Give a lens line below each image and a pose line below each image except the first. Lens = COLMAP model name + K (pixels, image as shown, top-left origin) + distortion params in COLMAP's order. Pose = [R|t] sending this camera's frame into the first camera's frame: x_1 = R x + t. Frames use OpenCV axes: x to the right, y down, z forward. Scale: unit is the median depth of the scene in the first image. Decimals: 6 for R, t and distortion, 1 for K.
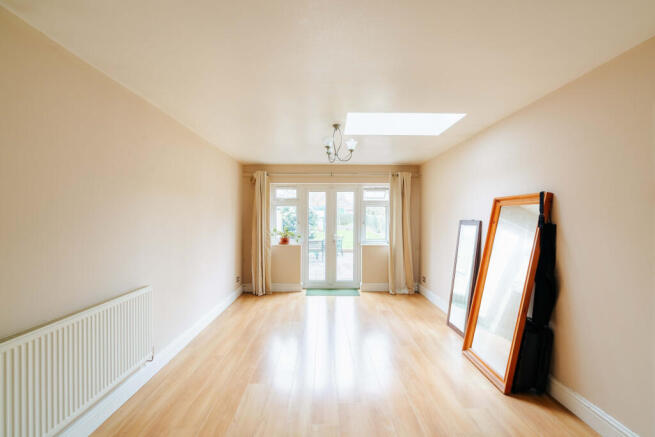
lens RADIAL K [[302.0, 0, 325.7], [0, 302.0, 219.4], [0, 0, 1]] dist [-0.000328, 0.001228]
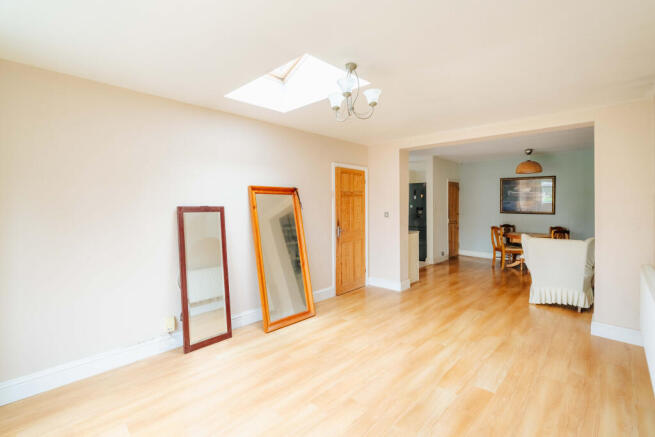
lens RADIAL K [[302.0, 0, 324.2], [0, 302.0, 213.7], [0, 0, 1]] dist [-0.000328, 0.001228]
pose [[-0.723950, -0.023346, 0.689457, -0.539970], [0.007120, 0.999121, 0.041308, -0.020245], [-0.689816, 0.034814, -0.723148, 2.159361]]
